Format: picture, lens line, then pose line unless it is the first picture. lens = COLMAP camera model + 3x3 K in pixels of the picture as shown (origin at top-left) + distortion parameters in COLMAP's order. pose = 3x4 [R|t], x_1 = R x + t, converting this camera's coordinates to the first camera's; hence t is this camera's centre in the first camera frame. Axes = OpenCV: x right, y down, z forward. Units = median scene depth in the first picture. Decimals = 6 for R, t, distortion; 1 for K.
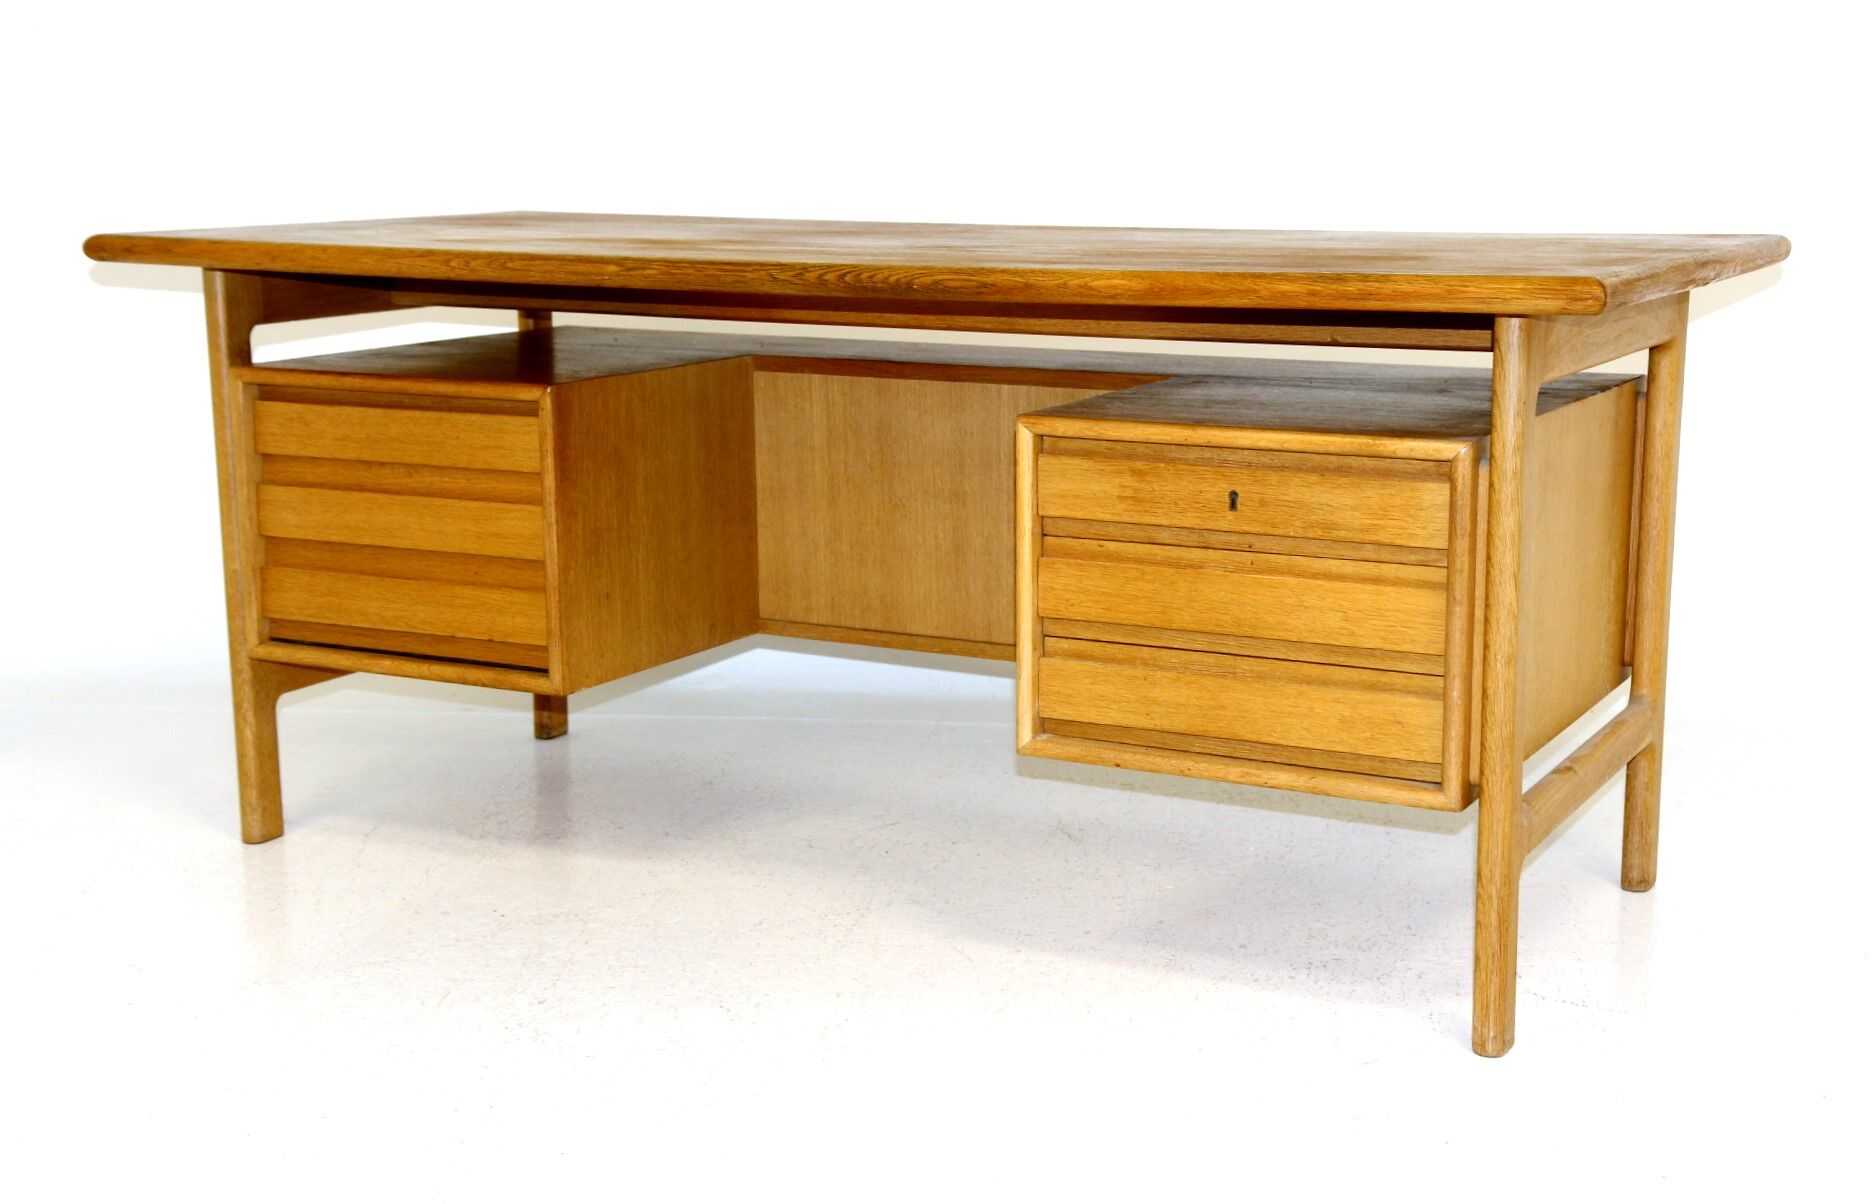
lens RADIAL K [[2588.9, 0, 936.0], [0, 2588.9, 602.0], [0, 0, 1]] dist [0.097318, -0.002516]
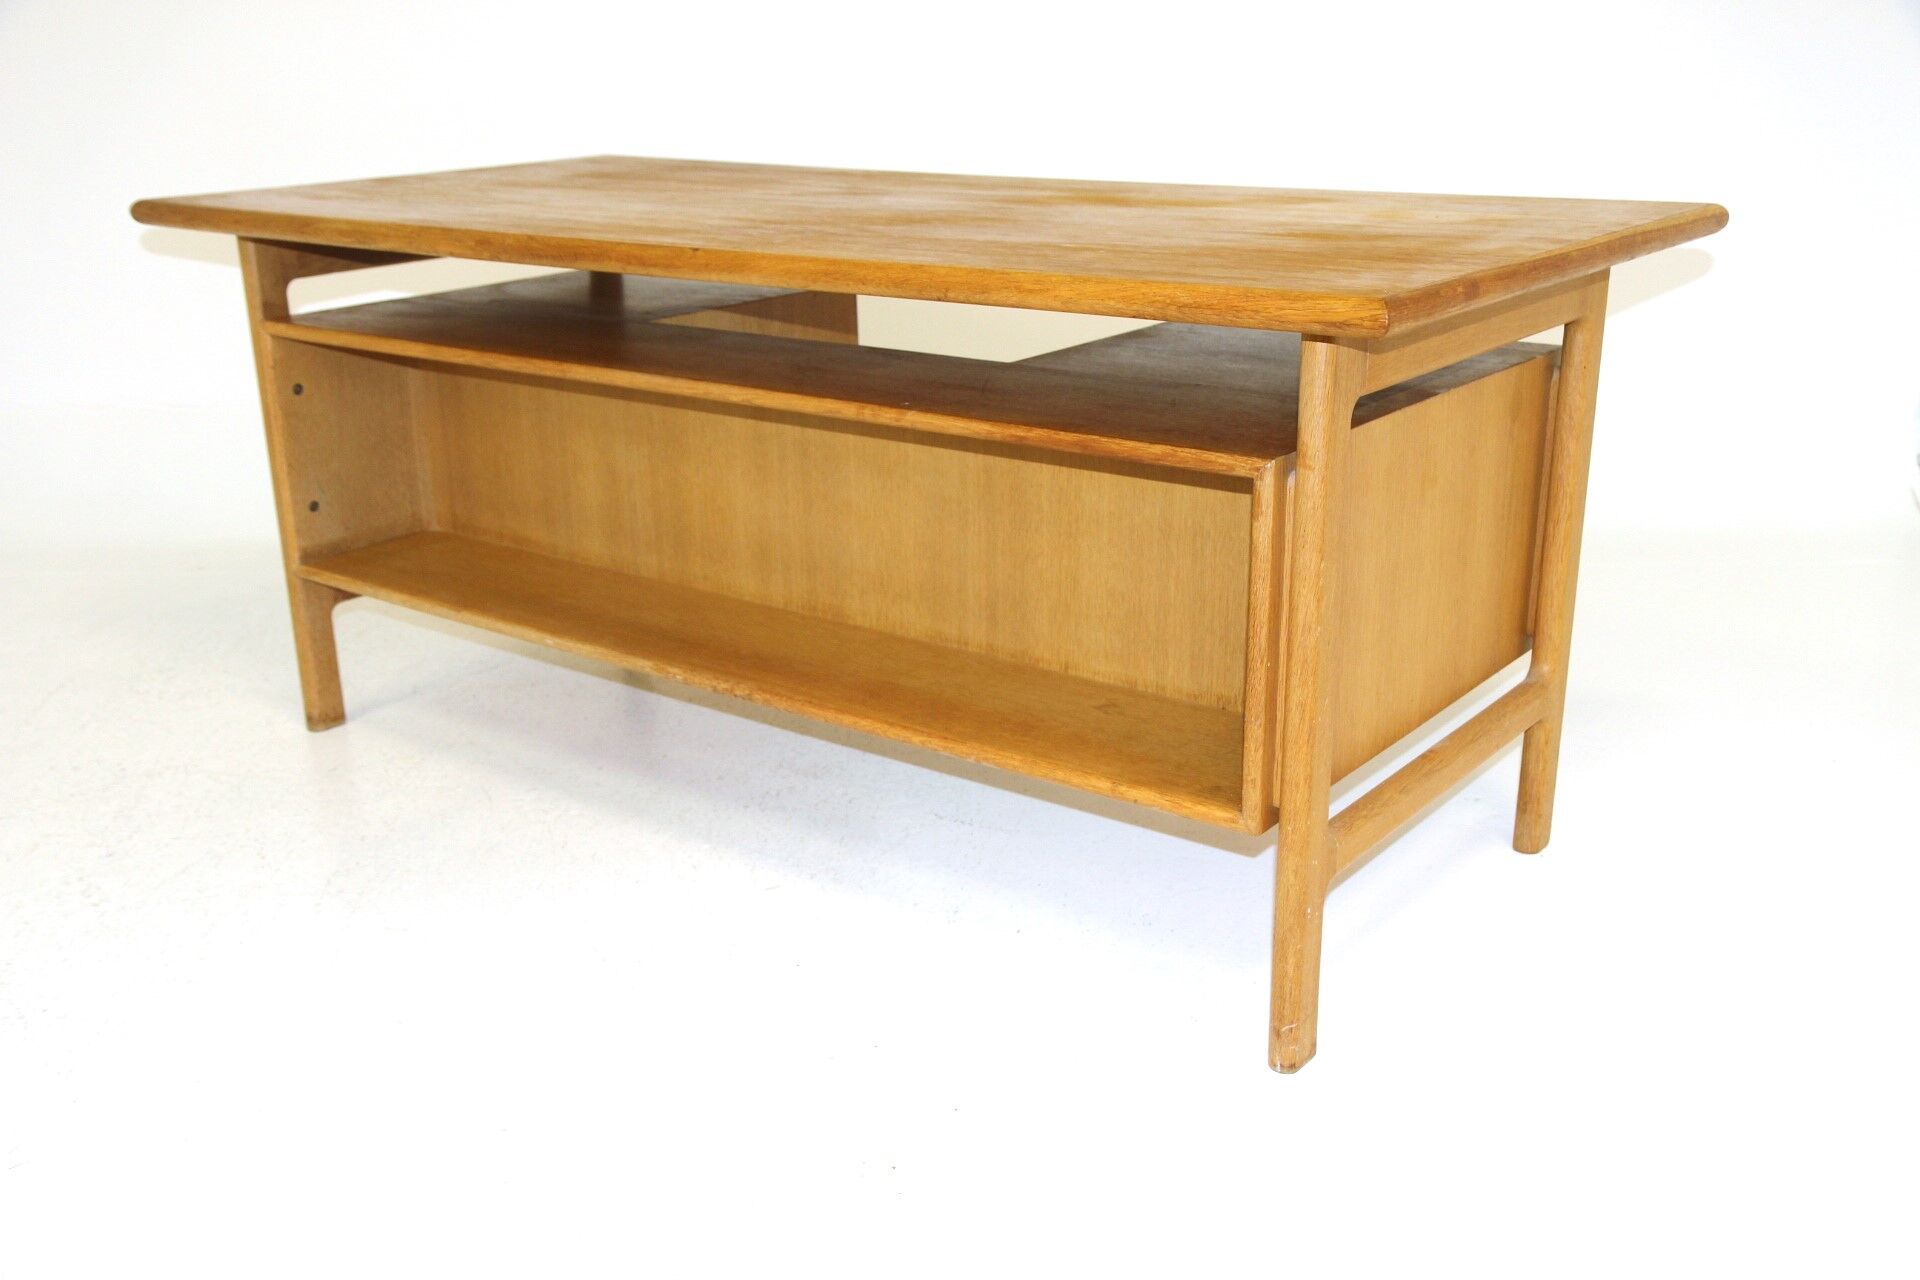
lens RADIAL K [[1851.1, 0, 960.0], [0, 1851.1, 640.0], [0, 0, 1]] dist [-0.010103, 0.008588]
pose [[0.989414, 0.035729, -0.140655, 0.147173], [-0.018416, 0.992296, 0.122515, -0.058426], [0.143949, -0.118627, 0.982449, 0.260657]]
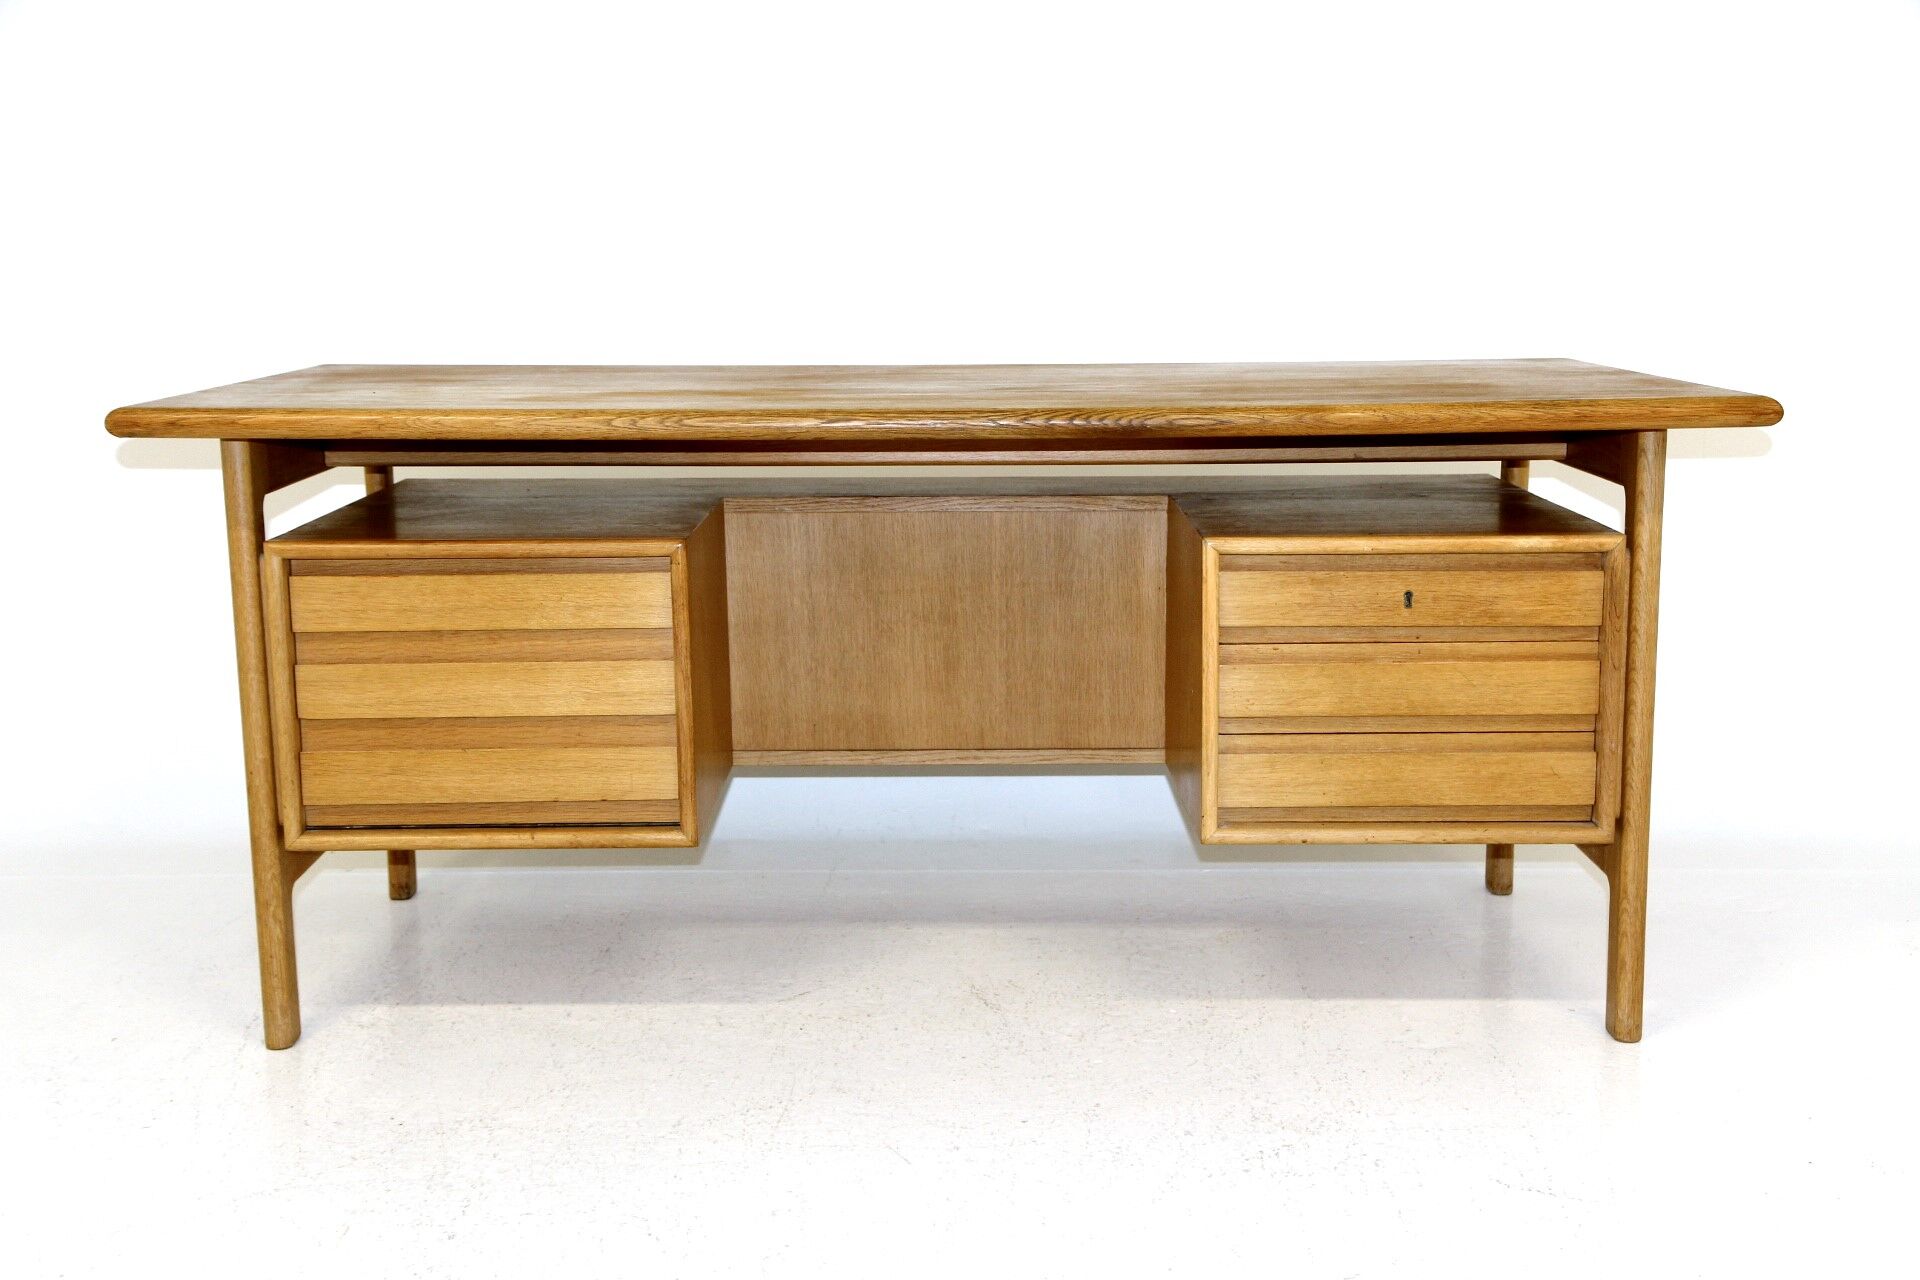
lens RADIAL K [[2248.0, 0, 960.0], [0, 2248.0, 640.0], [0, 0, 1]] dist [0.046878, 0.004240]
pose [[0.879614, -0.085520, 0.467938, -0.453597], [0.092952, 0.995644, 0.007234, -0.040126], [-0.466519, 0.037133, 0.883732, 0.179105]]
